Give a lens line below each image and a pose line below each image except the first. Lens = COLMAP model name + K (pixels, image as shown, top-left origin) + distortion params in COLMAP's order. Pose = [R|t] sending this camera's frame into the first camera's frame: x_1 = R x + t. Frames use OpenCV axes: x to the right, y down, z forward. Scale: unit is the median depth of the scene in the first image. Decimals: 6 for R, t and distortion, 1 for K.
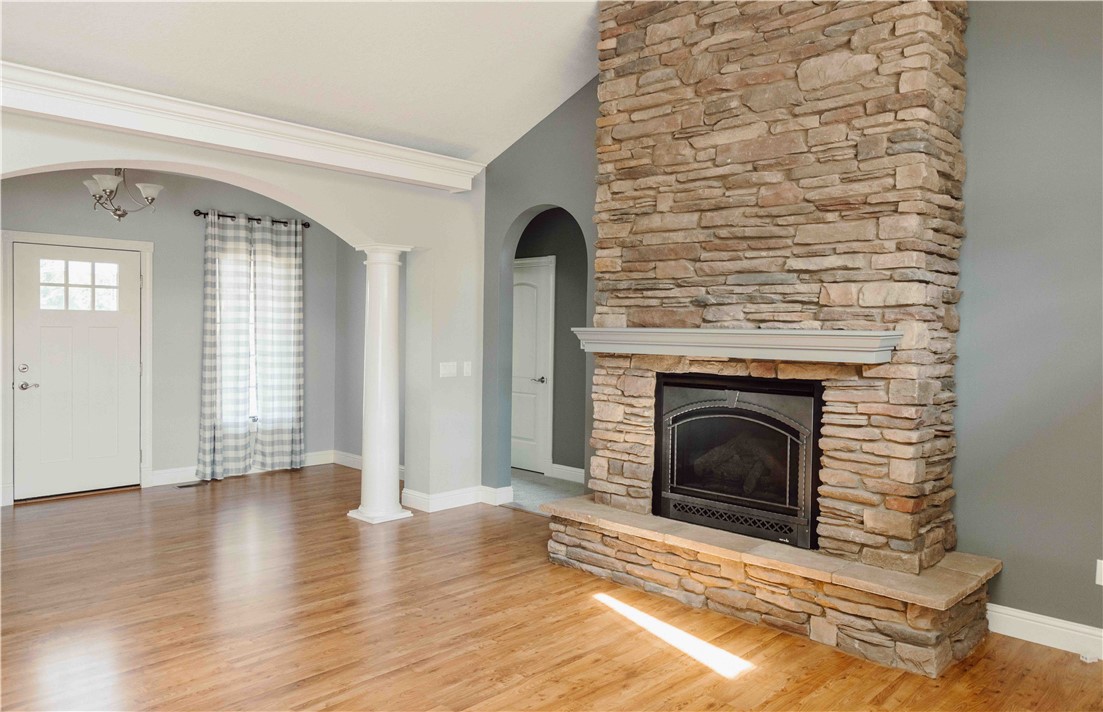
lens RADIAL K [[750.6, 0, 551.5], [0, 750.6, 356.0], [0, 0, 1]] dist [-0.000764, -0.000001]
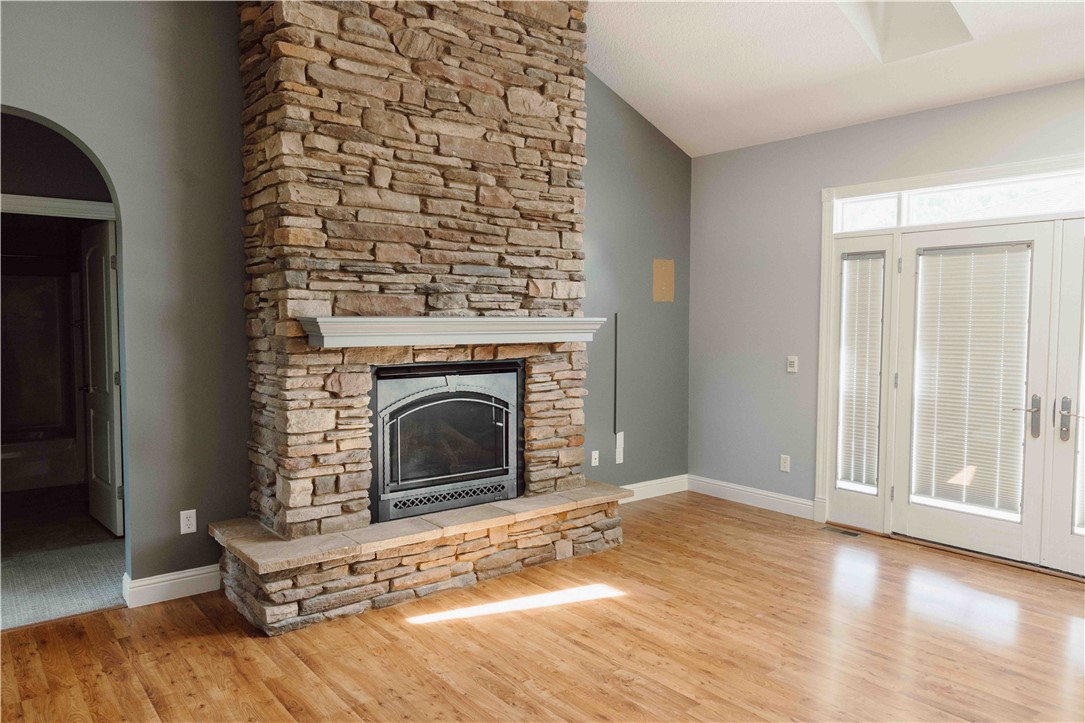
lens RADIAL K [[751.3, 0, 542.5], [0, 751.3, 361.5], [0, 0, 1]] dist [0.000039, 0.002886]
pose [[0.148027, -0.080593, 0.985694, -0.784248], [0.028969, 0.996600, 0.077135, -0.051391], [-0.988559, 0.017136, 0.149858, 0.729462]]
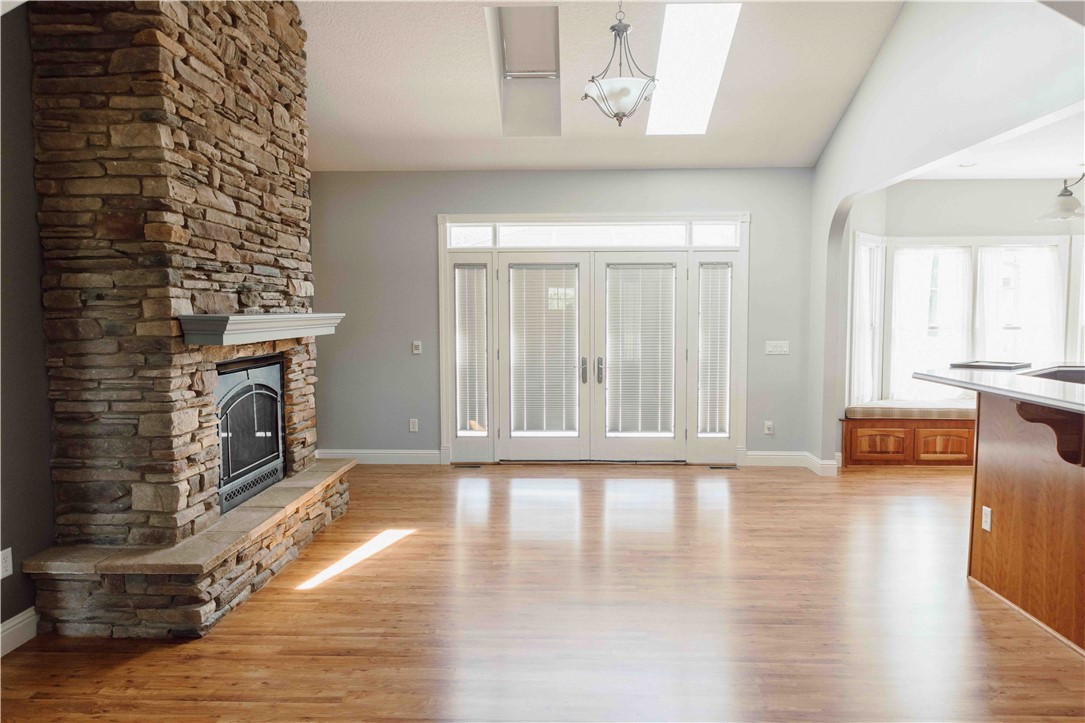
lens RADIAL K [[751.3, 0, 542.5], [0, 751.3, 361.5], [0, 0, 1]] dist [0.000039, 0.002886]
pose [[-0.657879, -0.073368, 0.749541, -0.883640], [0.010887, 0.994213, 0.106873, -0.080269], [-0.753045, 0.078469, -0.653273, 1.419814]]
